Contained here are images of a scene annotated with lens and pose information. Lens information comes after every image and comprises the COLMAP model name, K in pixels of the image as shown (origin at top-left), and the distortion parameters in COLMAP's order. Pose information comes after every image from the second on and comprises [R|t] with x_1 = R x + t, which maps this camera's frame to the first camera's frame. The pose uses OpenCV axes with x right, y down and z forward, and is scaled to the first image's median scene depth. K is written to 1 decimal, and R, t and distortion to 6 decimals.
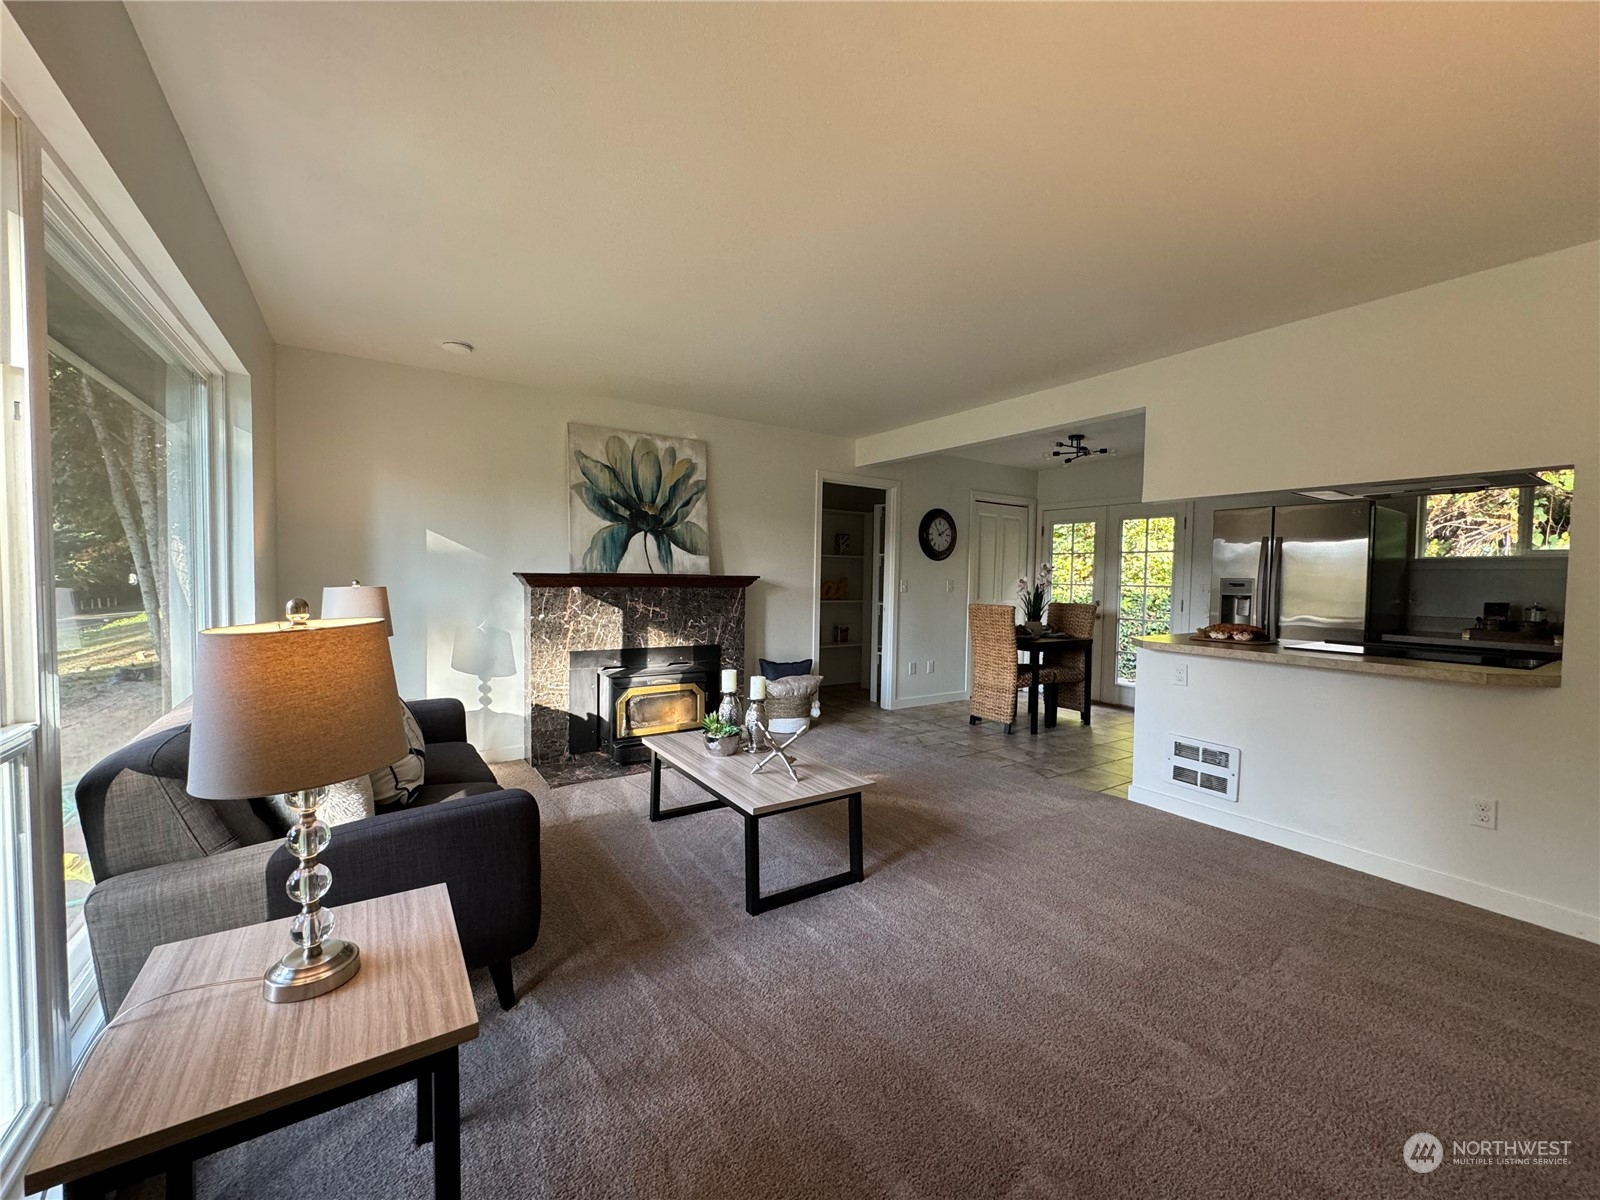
lens RADIAL K [[635.8, 0, 800.0], [0, 635.8, 600.0], [0, 0, 1]] dist [-0.001818, 0.000770]
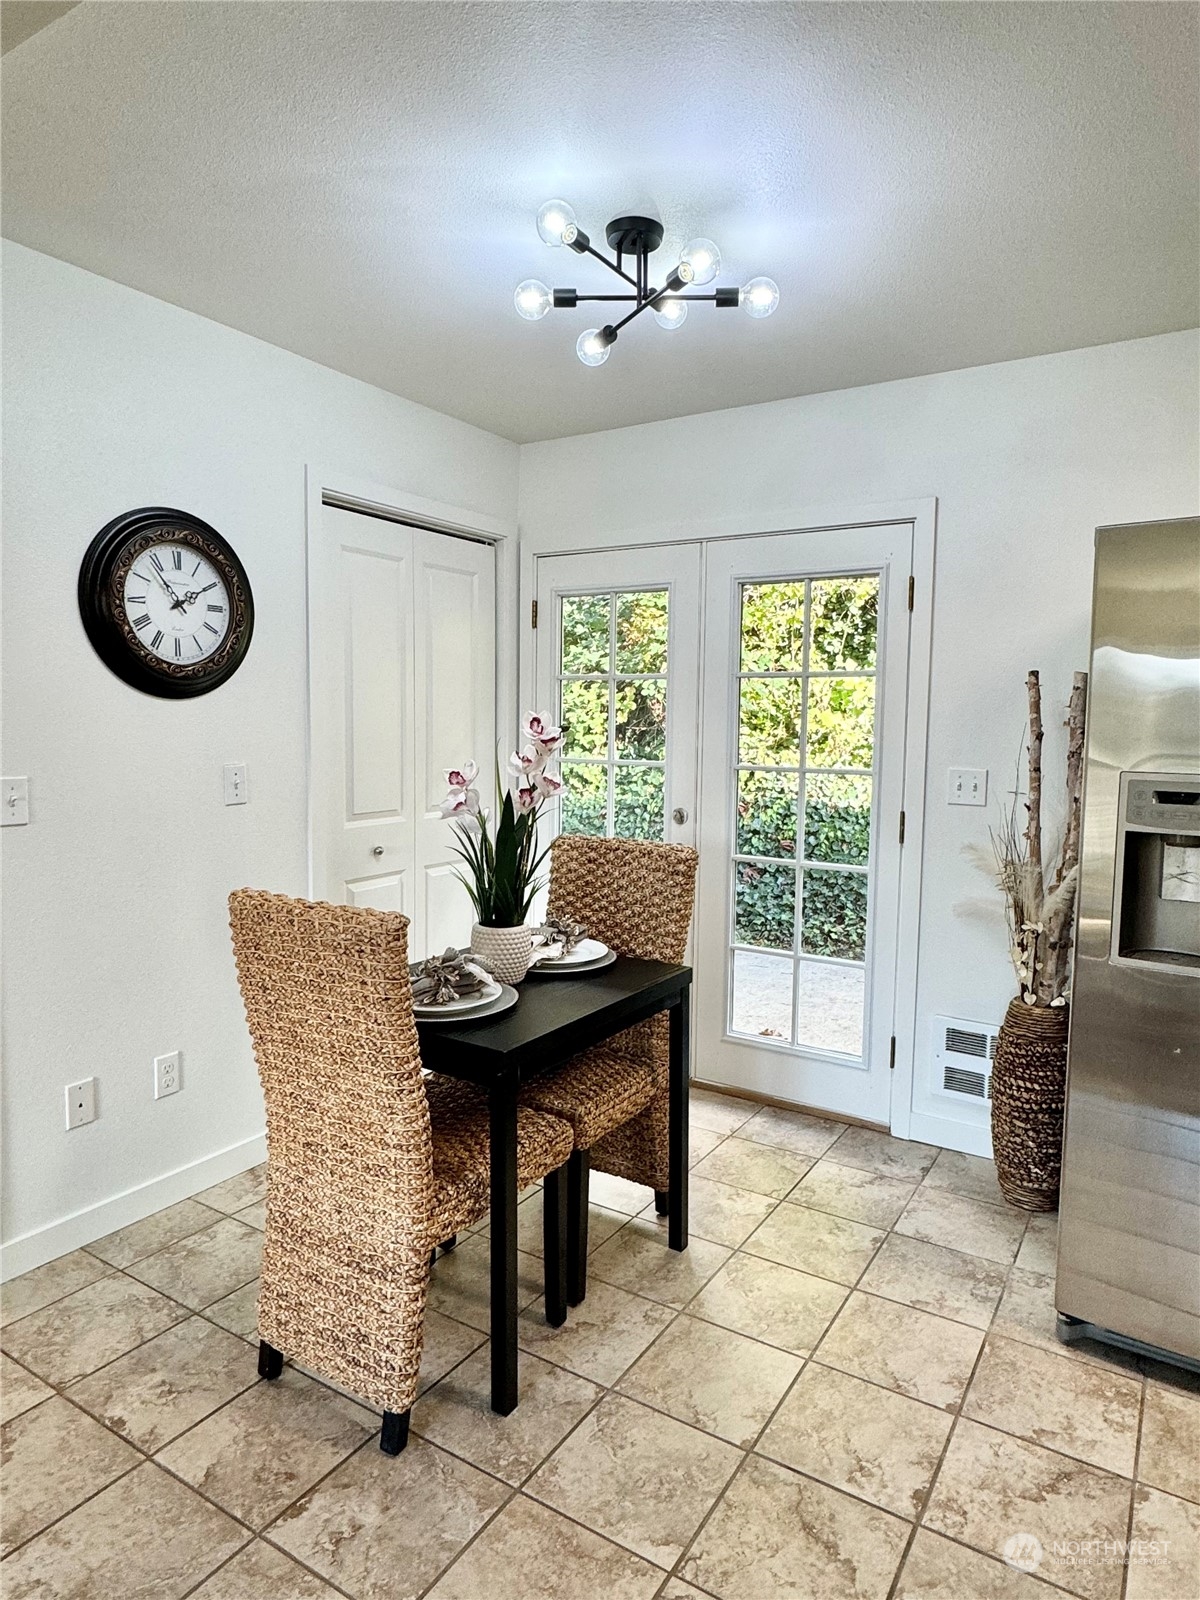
lens RADIAL K [[973.3, 0, 600.0], [0, 973.3, 800.0], [0, 0, 1]] dist [-0.002620, -0.000203]
pose [[0.916726, -0.039795, 0.397529, 0.238183], [0.017891, 0.998118, 0.058660, -0.043652], [-0.399115, -0.046663, 0.915713, 0.590603]]
